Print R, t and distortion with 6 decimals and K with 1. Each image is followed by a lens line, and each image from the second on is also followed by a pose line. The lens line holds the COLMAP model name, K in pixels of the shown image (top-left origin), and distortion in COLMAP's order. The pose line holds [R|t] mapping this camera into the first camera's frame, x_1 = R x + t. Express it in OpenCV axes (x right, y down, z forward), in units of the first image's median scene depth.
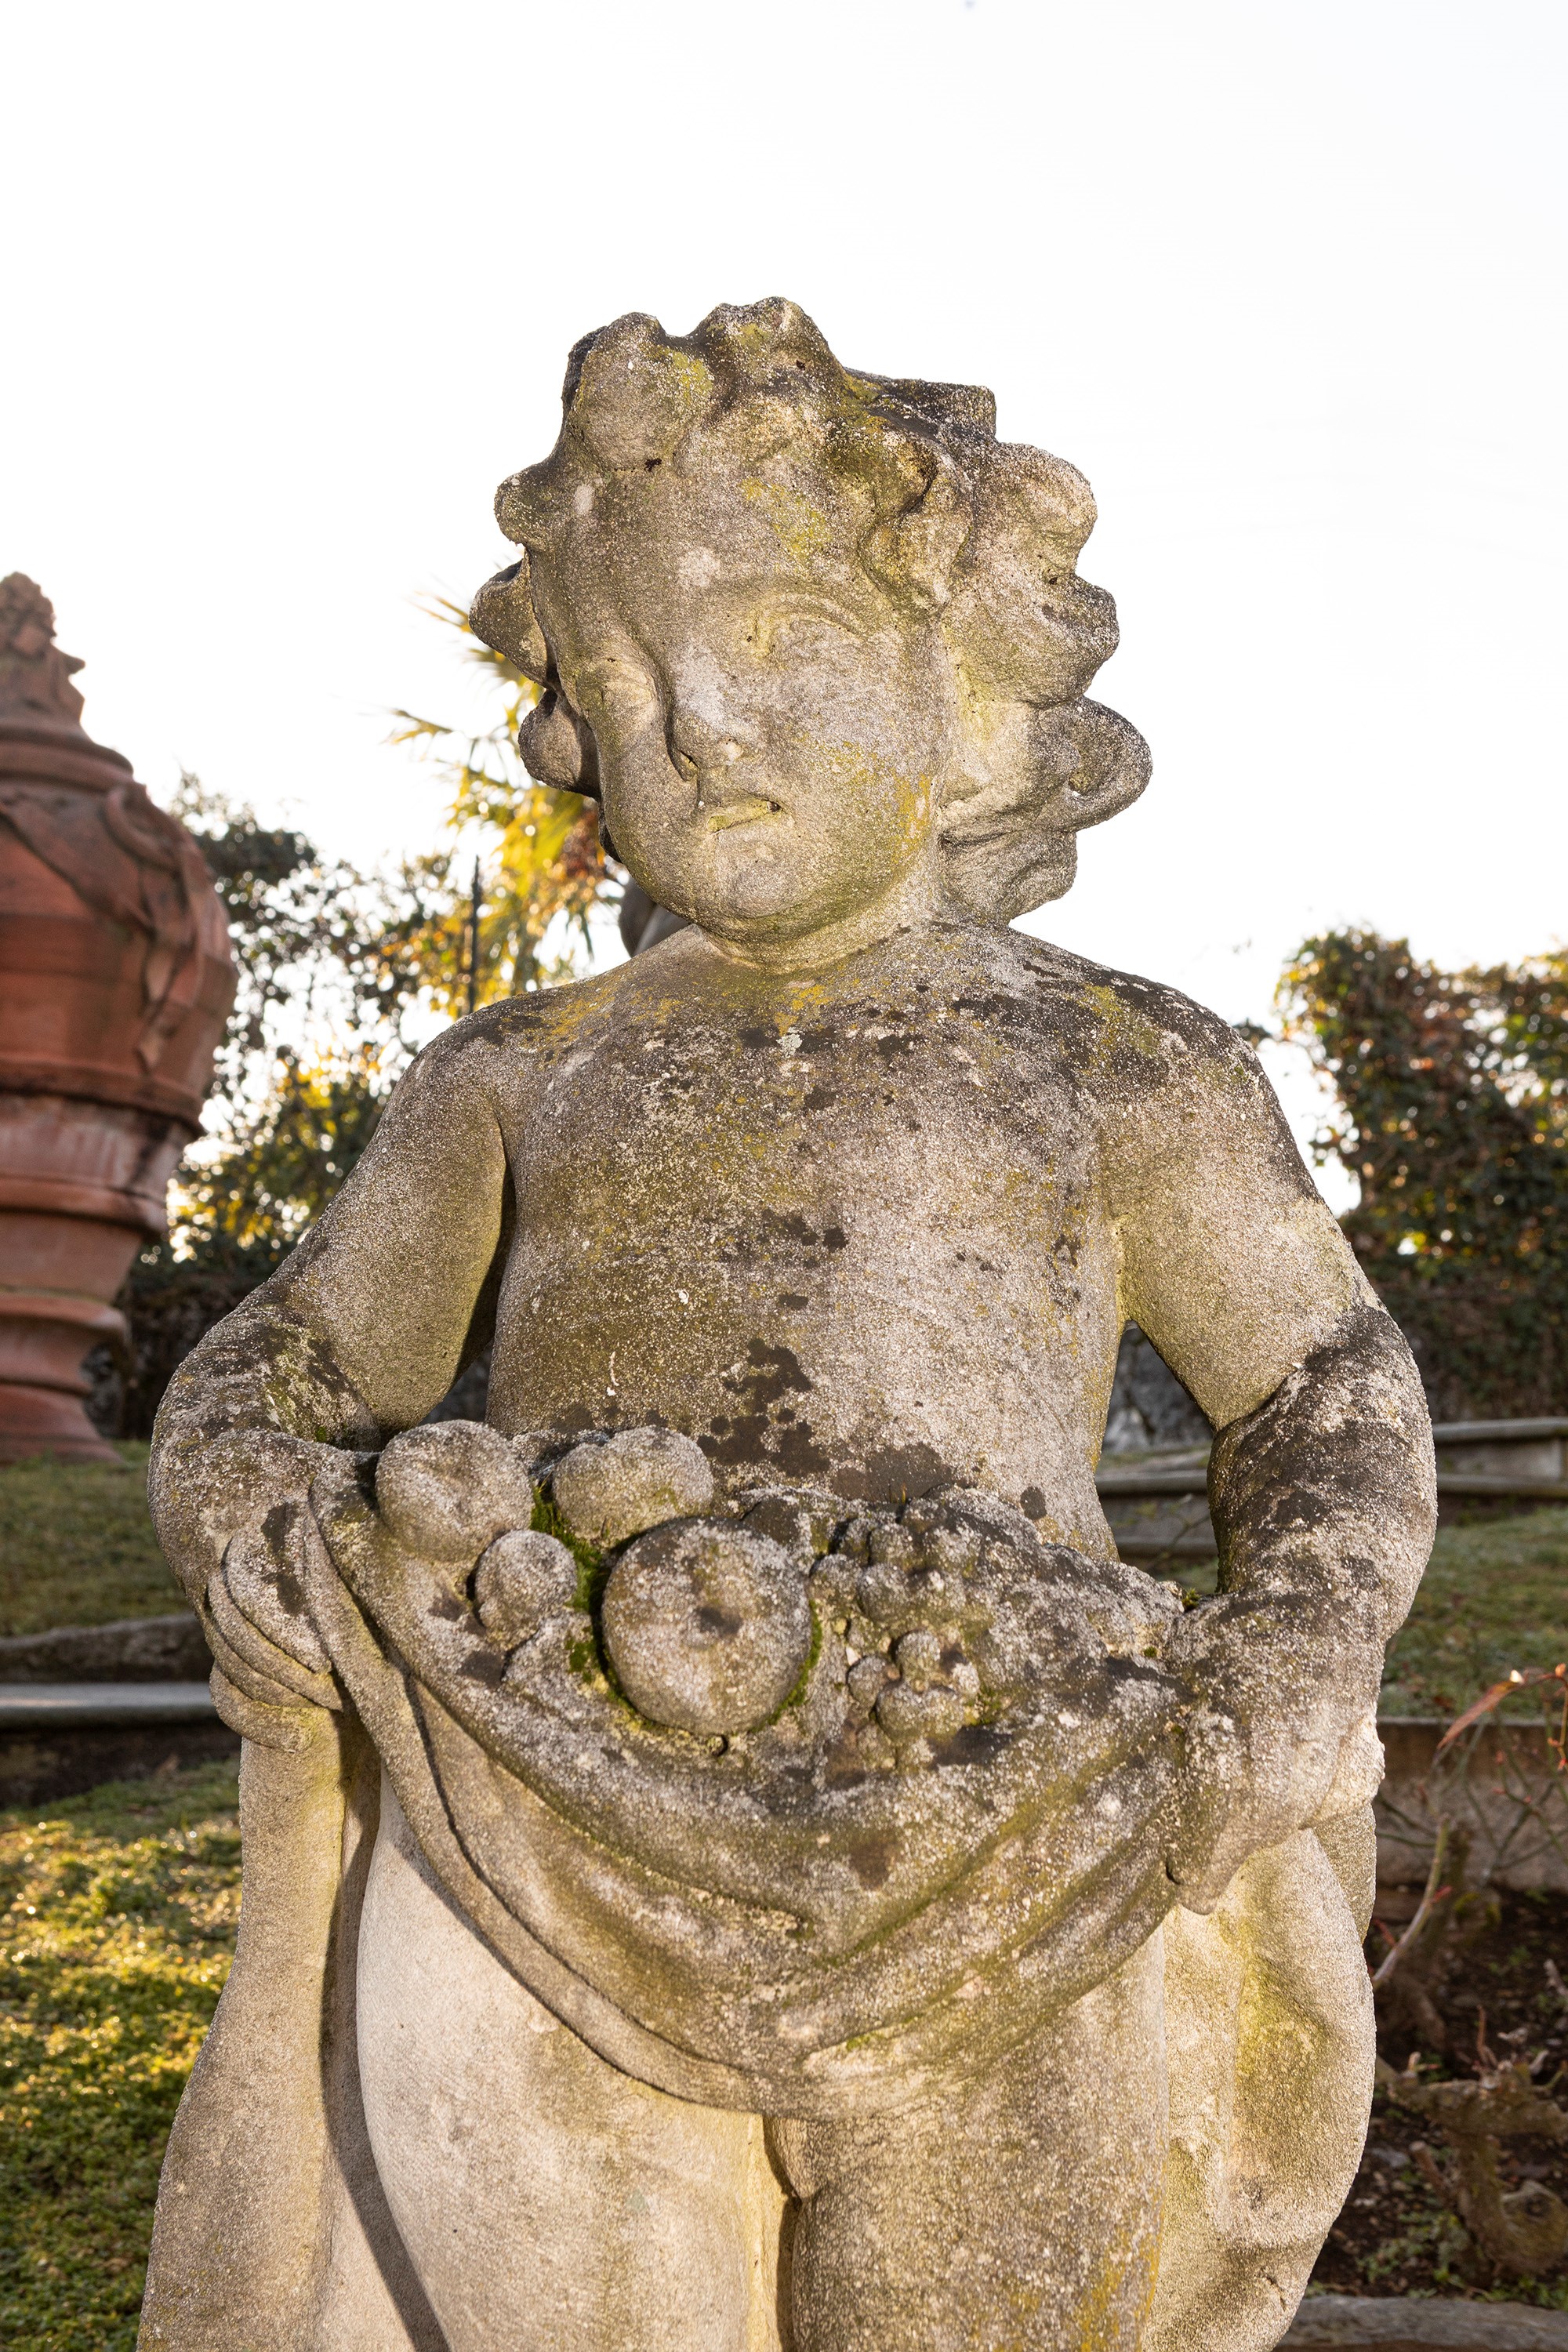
lens RADIAL K [[3358.5, 0, 775.9], [0, 3358.5, 1166.1], [0, 0, 1]] dist [-0.037176, 0.000000]
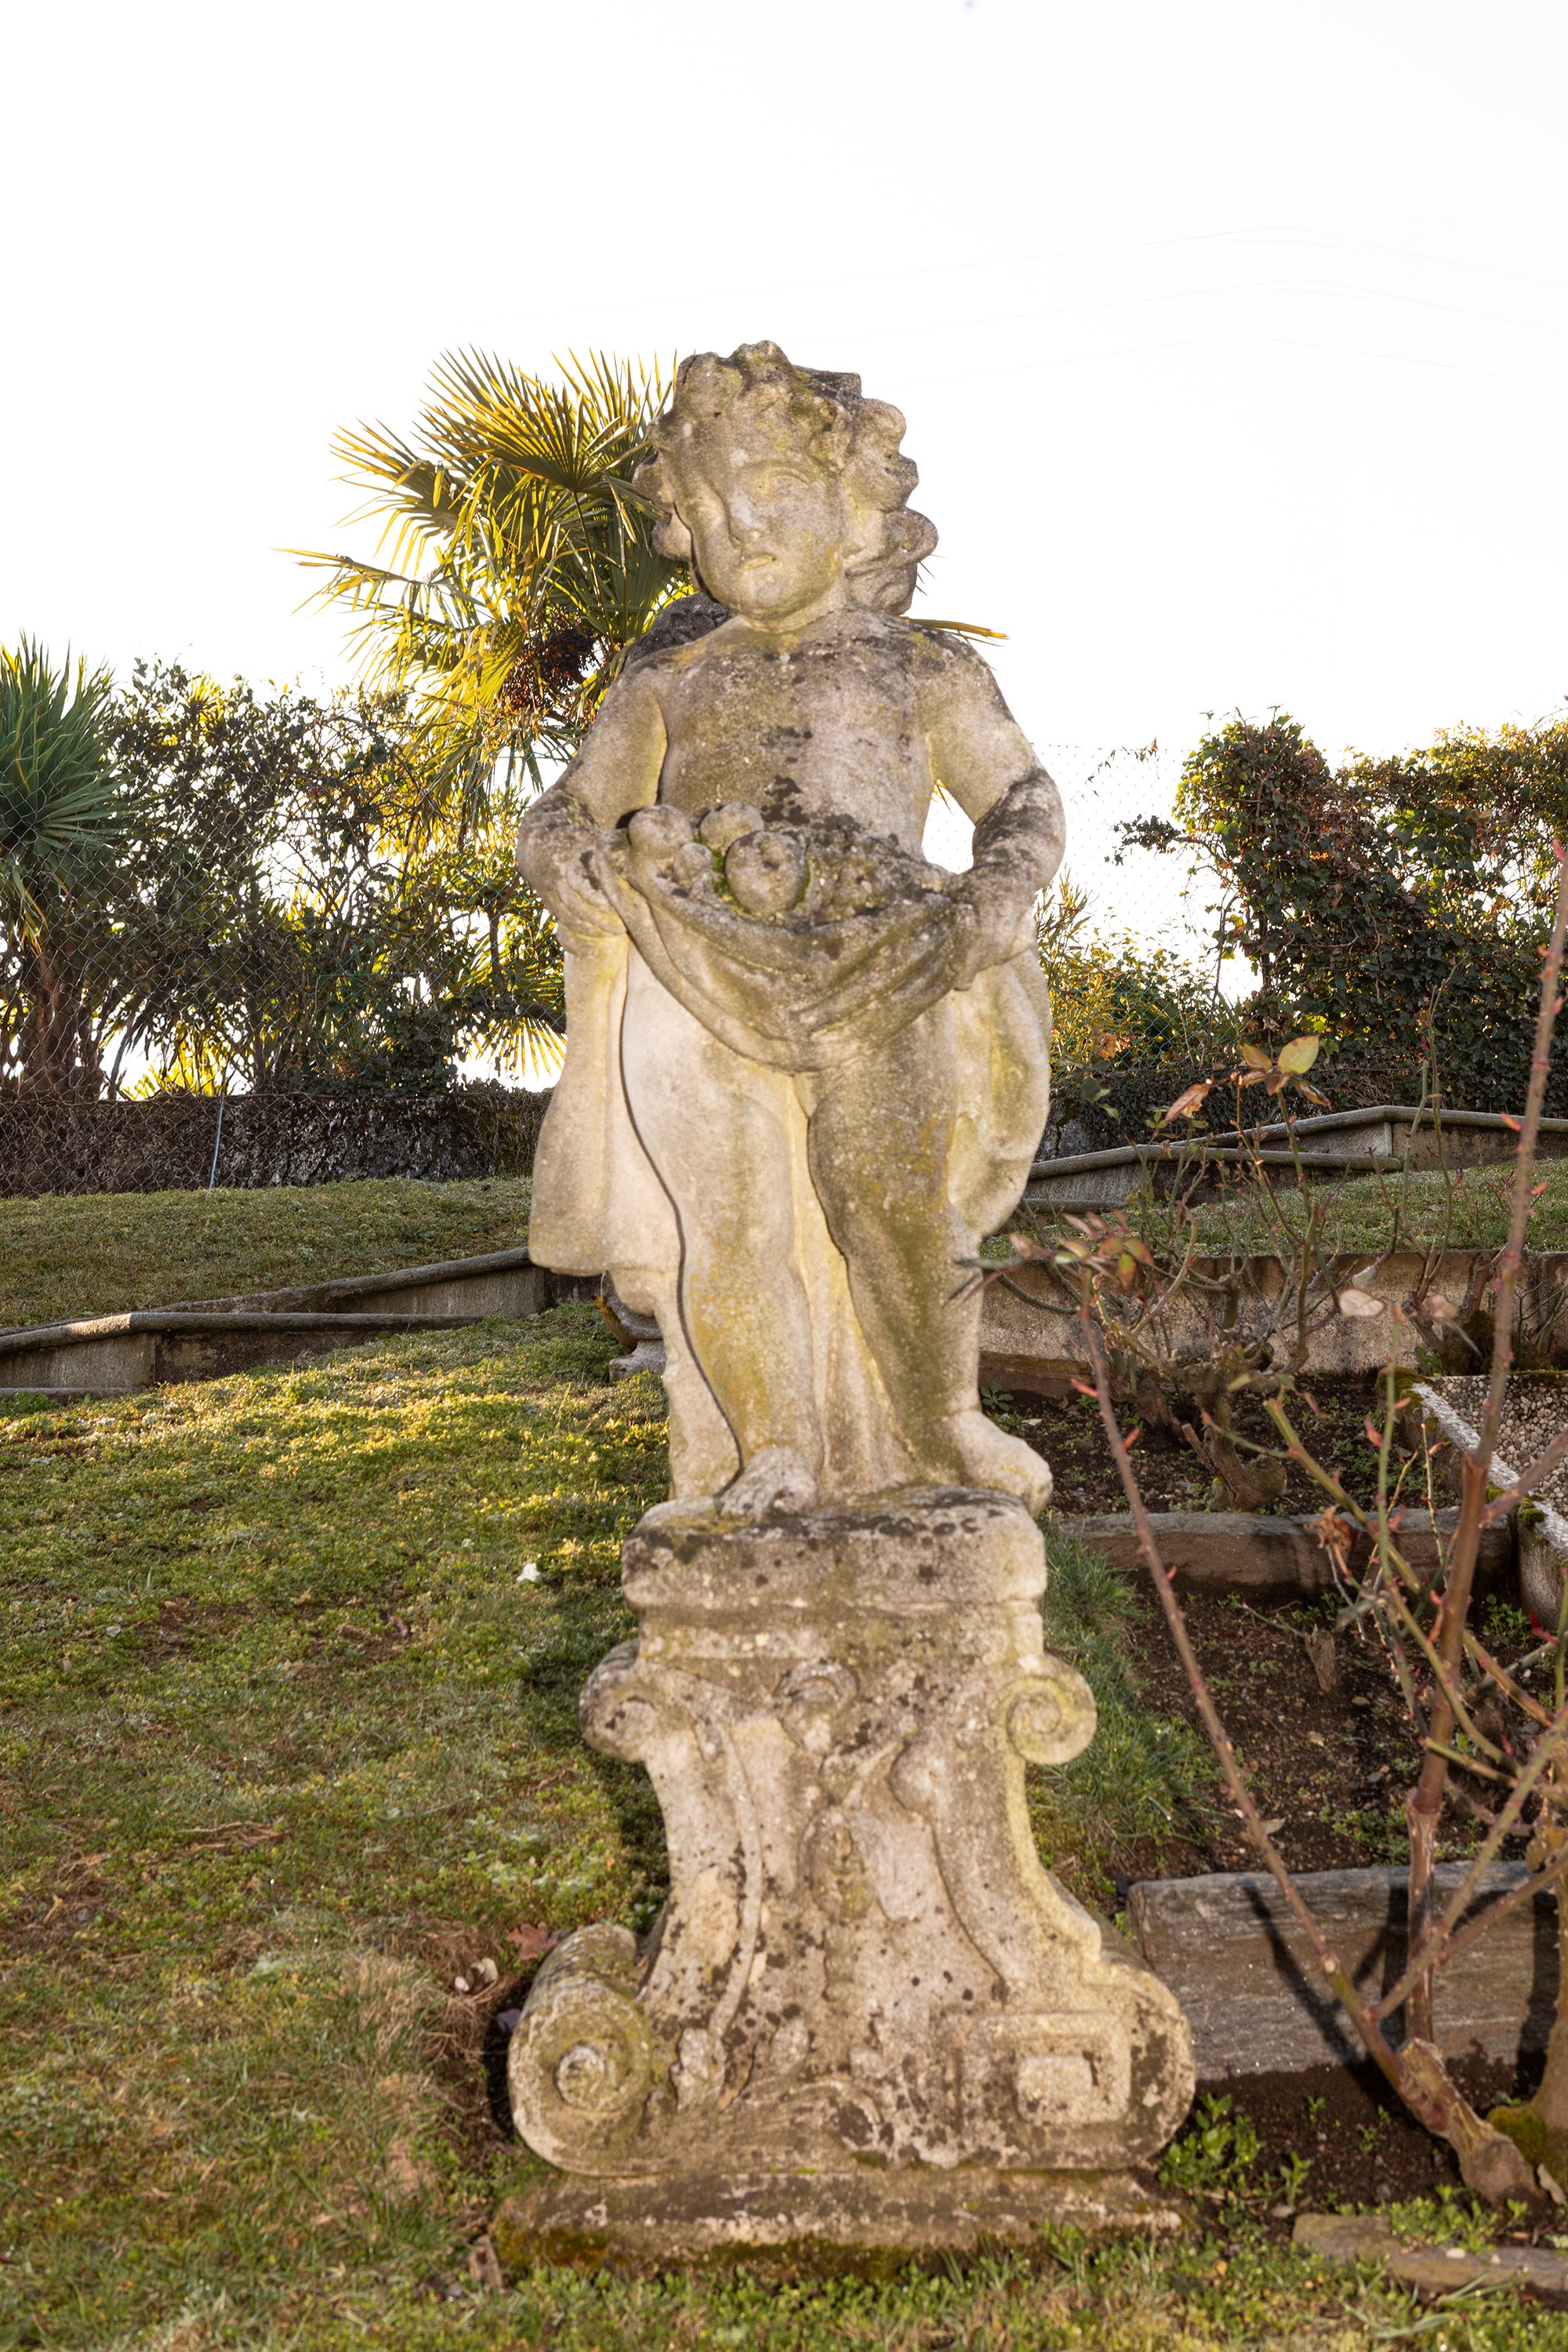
lens RADIAL K [[3358.5, 0, 795.7], [0, 3358.5, 1188.0], [0, 0, 1]] dist [-0.037176, 0.000000]
pose [[0.998821, -0.042623, 0.023235, -0.058911], [0.041311, 0.997672, 0.054265, 0.207721], [-0.025494, -0.053241, 0.998256, -1.380469]]
